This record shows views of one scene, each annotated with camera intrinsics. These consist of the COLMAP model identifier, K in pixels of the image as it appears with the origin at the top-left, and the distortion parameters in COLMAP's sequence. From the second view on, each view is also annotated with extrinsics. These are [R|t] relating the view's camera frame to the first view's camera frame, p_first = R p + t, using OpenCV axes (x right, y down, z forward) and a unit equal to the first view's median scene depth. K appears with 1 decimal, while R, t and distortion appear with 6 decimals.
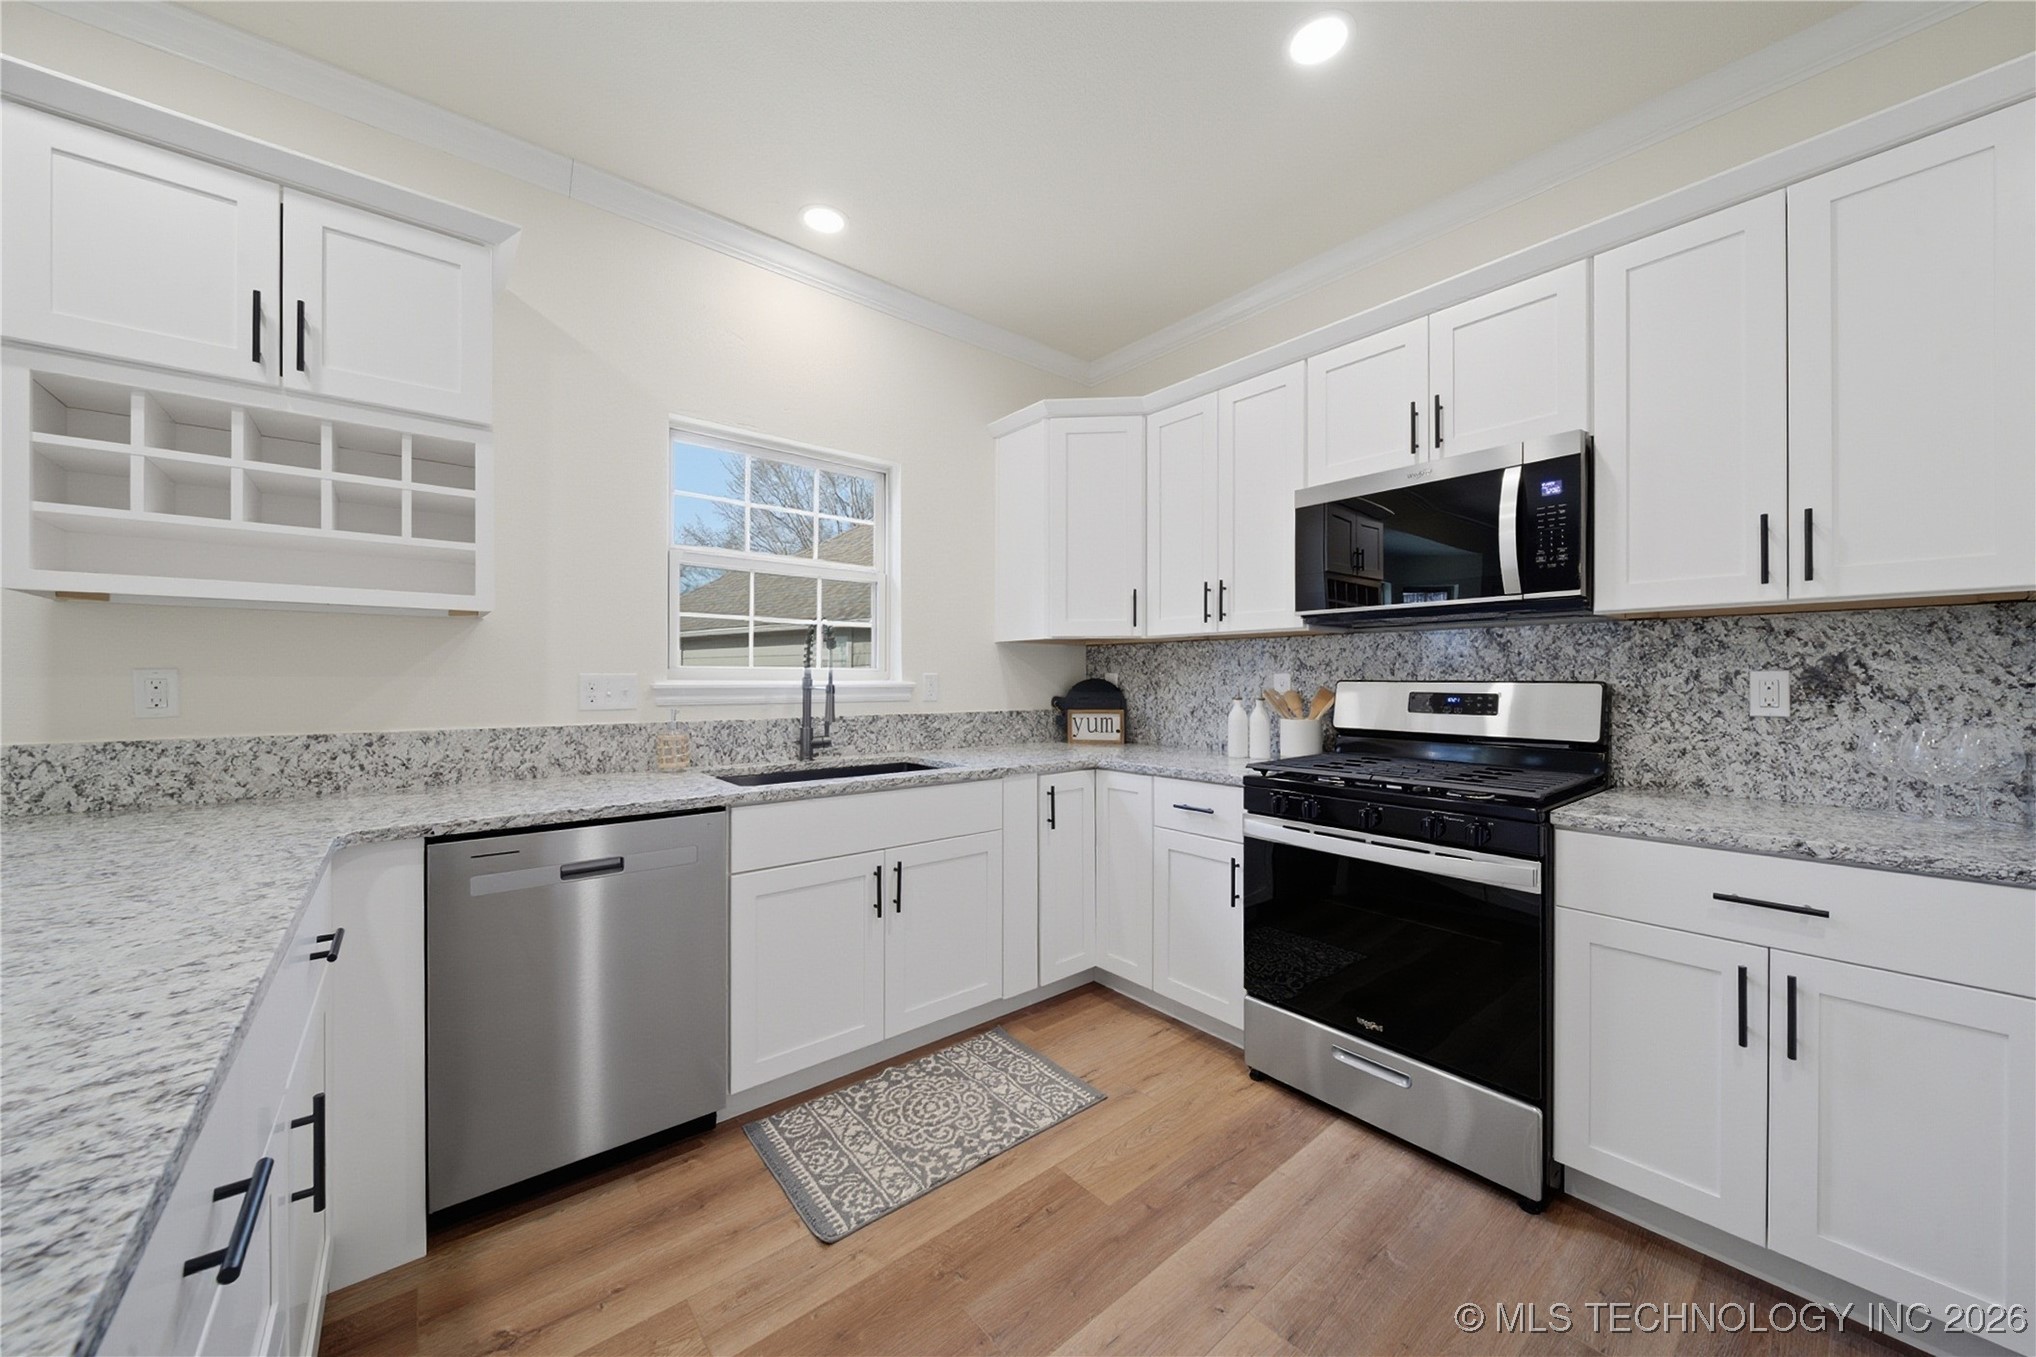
lens RADIAL K [[718.9, 0, 1020.6], [0, 718.9, 675.8], [0, 0, 1]] dist [-0.003451, -0.000489]
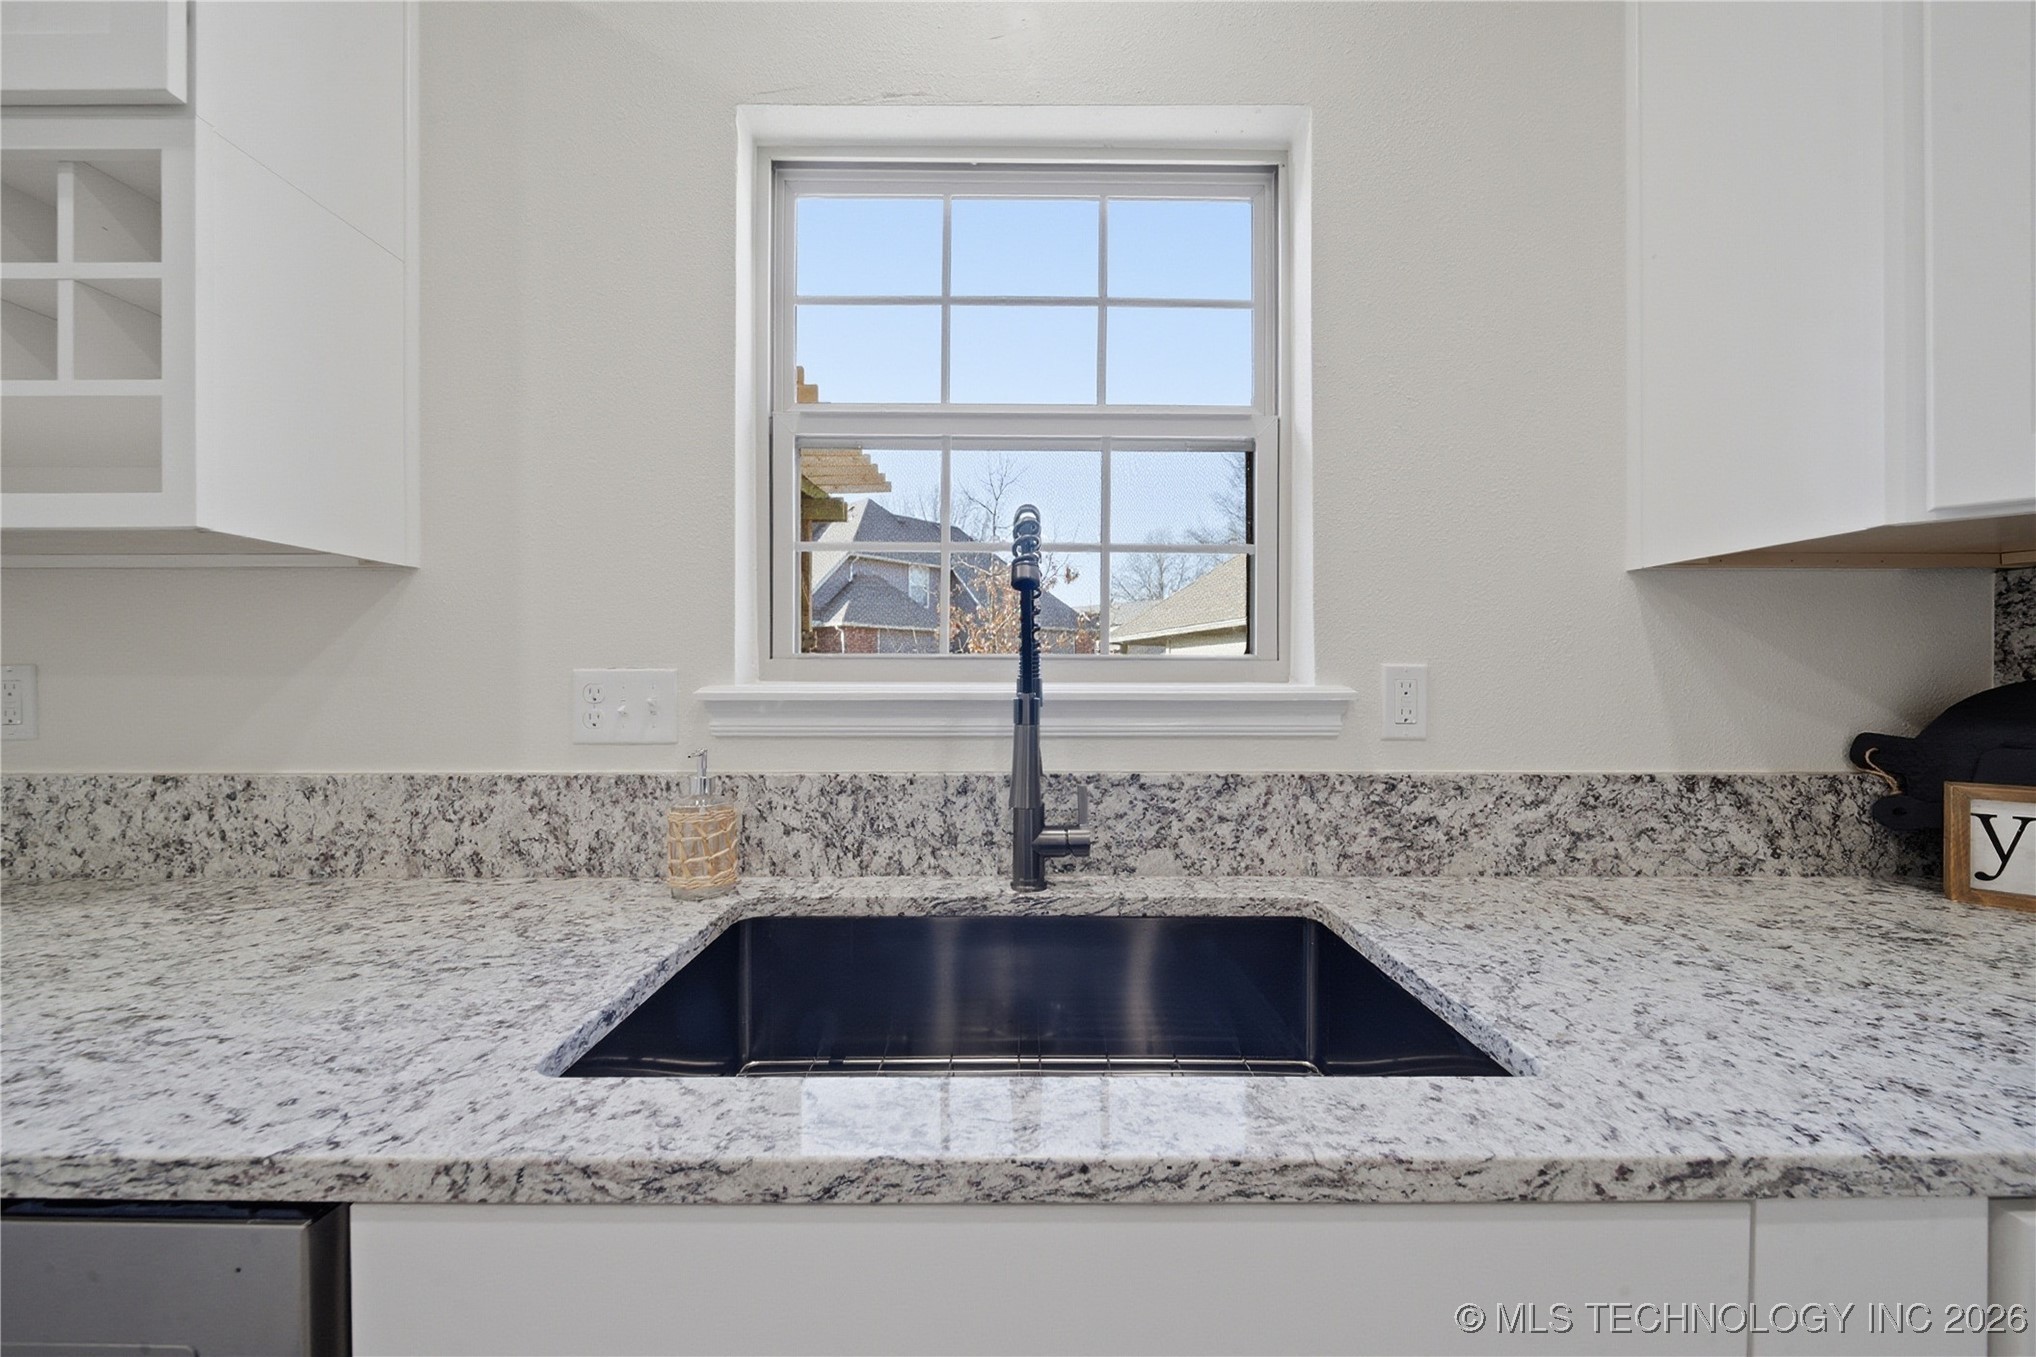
lens RADIAL K [[718.9, 0, 1019.6], [0, 718.9, 676.6], [0, 0, 1]] dist [-0.003451, -0.000489]
pose [[0.770601, -0.005453, -0.637294, -0.059539], [0.004468, 0.999985, -0.003153, 0.005245], [0.637302, -0.000418, 0.770614, 0.813758]]
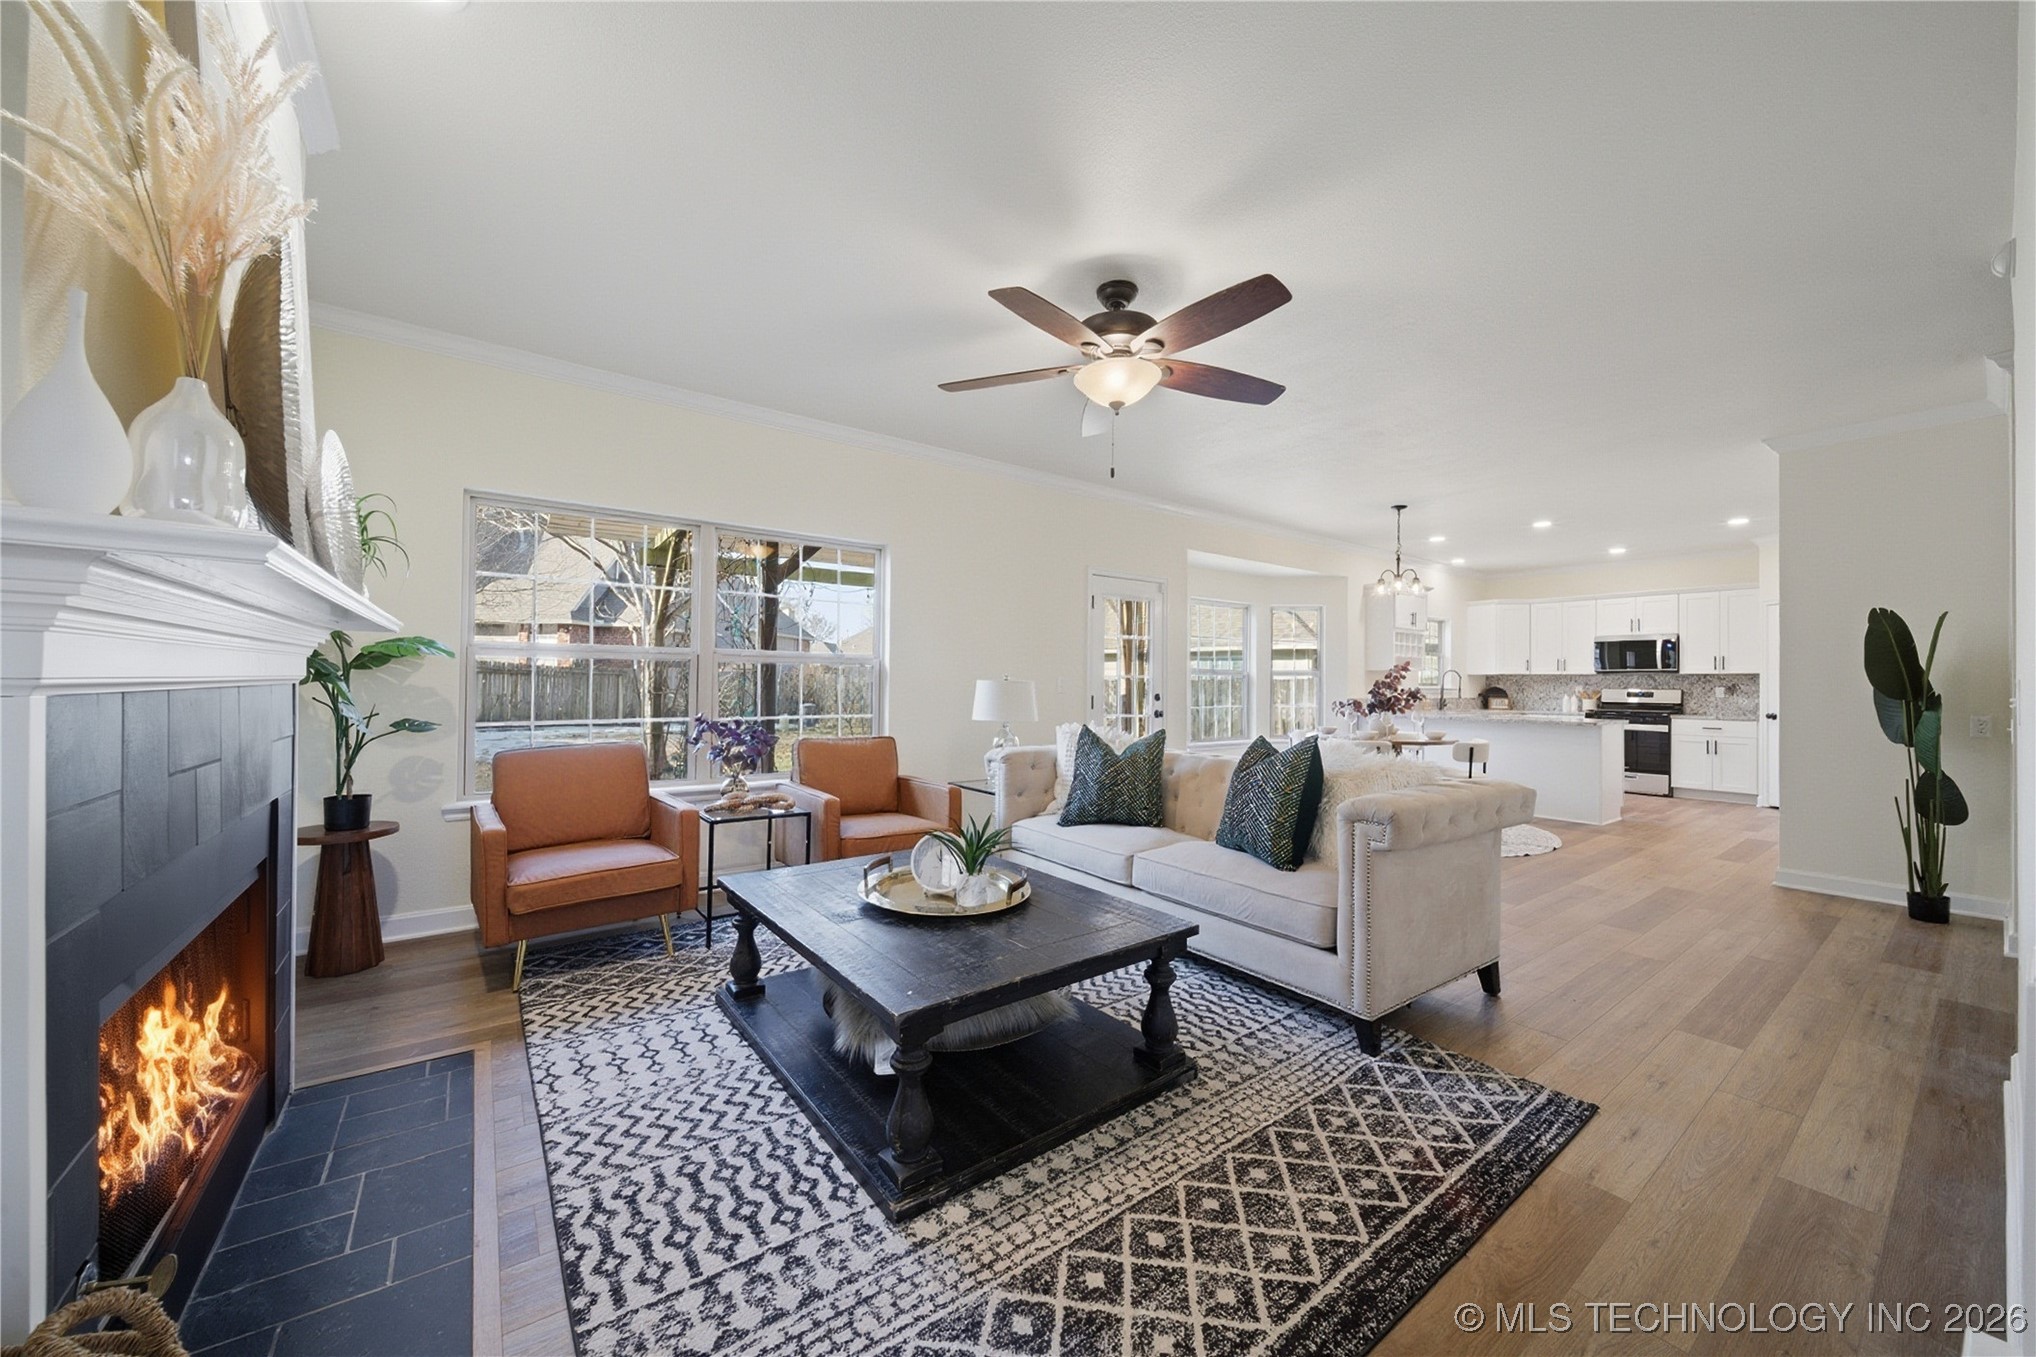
lens RADIAL K [[718.9, 0, 1011.8], [0, 718.9, 677.9], [0, 0, 1]] dist [-0.003451, -0.000489]
pose [[0.997522, 0.001451, -0.070341, -2.565793], [-0.001465, 0.999999, -0.000149, -0.048611], [0.070341, 0.000252, 0.997523, -3.165814]]
